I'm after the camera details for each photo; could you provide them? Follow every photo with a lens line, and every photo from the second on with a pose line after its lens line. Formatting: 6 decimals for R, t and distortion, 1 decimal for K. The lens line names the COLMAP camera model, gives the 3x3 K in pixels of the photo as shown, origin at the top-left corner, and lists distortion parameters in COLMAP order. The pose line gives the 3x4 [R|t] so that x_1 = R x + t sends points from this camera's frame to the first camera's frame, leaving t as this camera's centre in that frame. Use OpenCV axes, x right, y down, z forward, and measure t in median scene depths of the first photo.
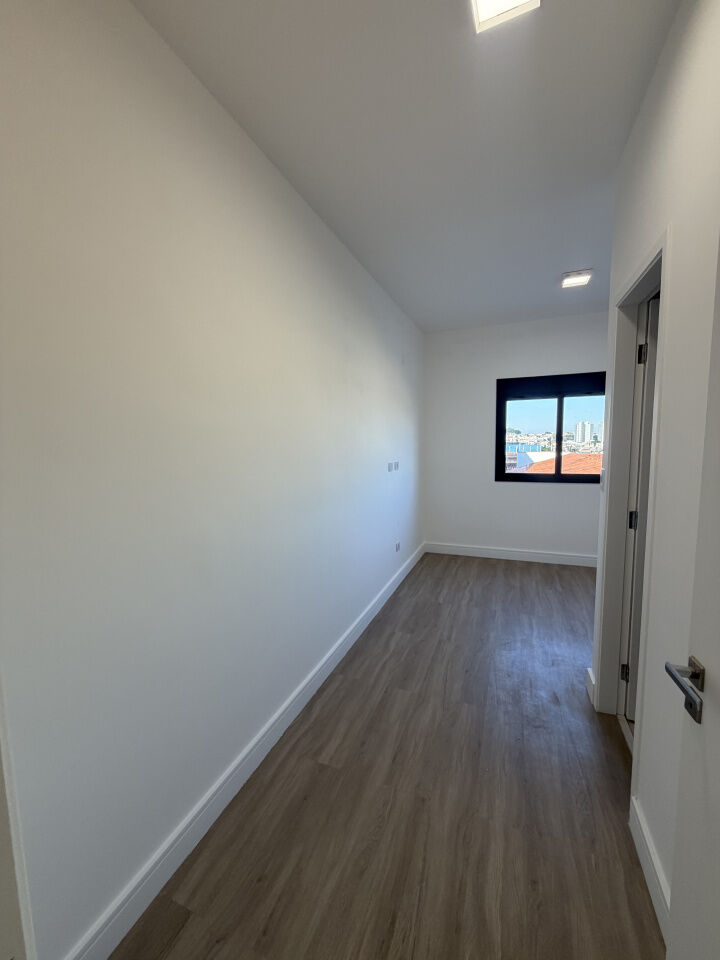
lens RADIAL K [[383.6, 0, 357.6], [0, 383.6, 476.1], [0, 0, 1]] dist [0.015018, -0.000488]
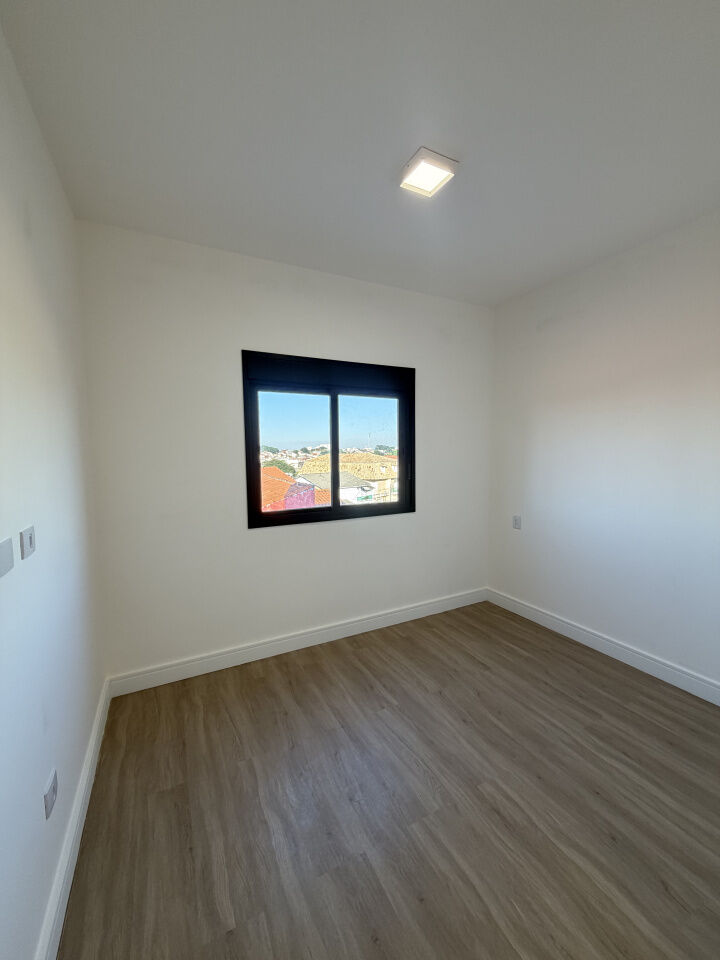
lens RADIAL K [[383.6, 0, 360.5], [0, 383.6, 484.2], [0, 0, 1]] dist [0.015018, -0.000488]
pose [[0.650062, -0.053255, 0.758013, 0.035024], [0.065477, 0.997757, 0.013946, -0.050767], [-0.757055, 0.040567, 0.652091, 0.505439]]
